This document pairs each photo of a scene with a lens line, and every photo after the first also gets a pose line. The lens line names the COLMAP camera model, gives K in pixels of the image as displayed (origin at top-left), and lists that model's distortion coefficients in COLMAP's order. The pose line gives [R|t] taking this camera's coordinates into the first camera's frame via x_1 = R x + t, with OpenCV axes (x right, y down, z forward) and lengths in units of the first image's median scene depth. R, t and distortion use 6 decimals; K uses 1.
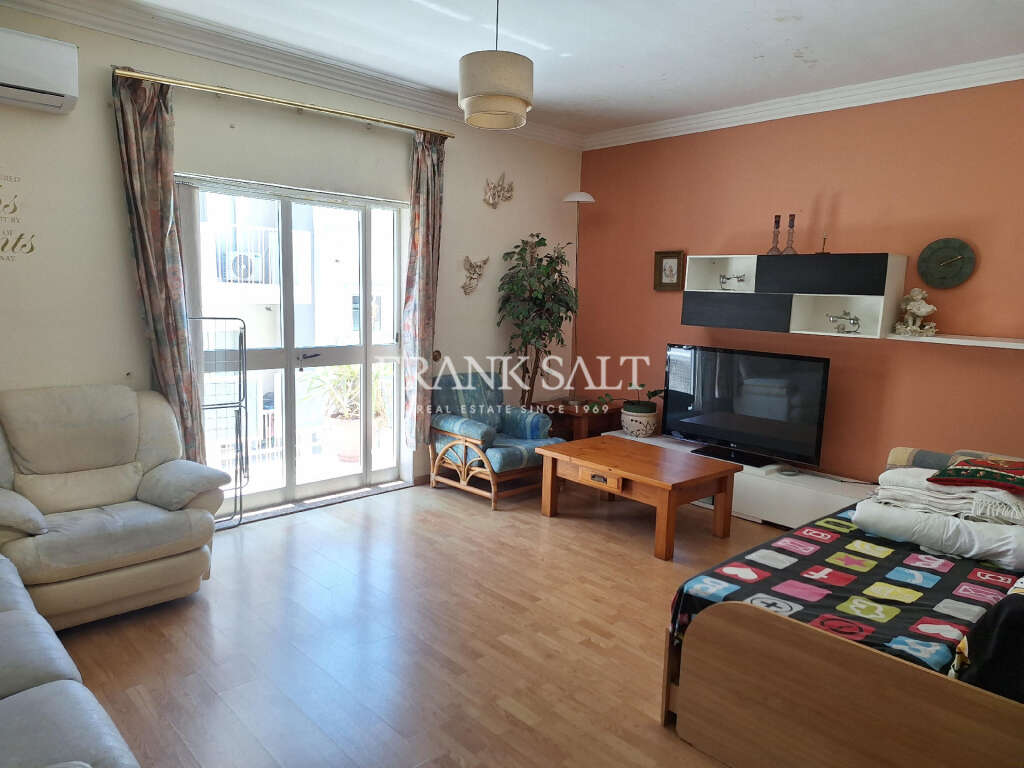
lens RADIAL K [[689.7, 0, 512.0], [0, 689.7, 384.0], [0, 0, 1]] dist [0.000306, 0.000215]
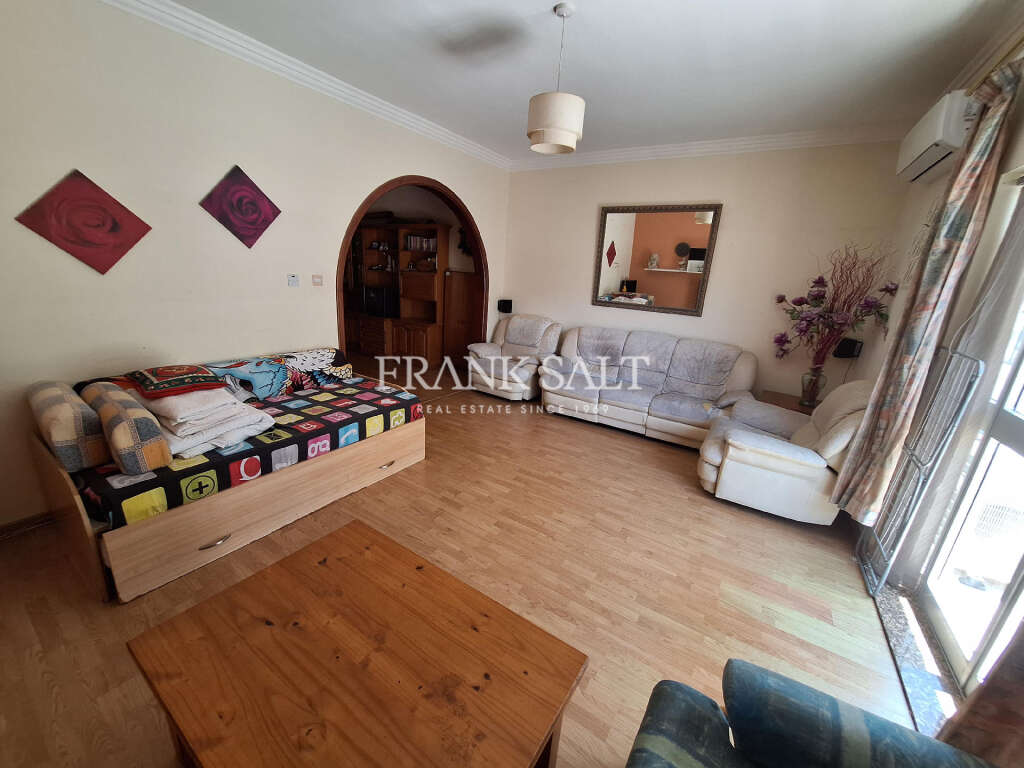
lens RADIAL K [[394.1, 0, 512.0], [0, 394.1, 384.0], [0, 0, 1]] dist [-0.000113, -0.000004]
pose [[-0.965385, -0.019121, -0.260129, 0.259350], [-0.123651, 0.911670, 0.391879, -0.272144], [0.229658, 0.410479, -0.882476, 1.967488]]
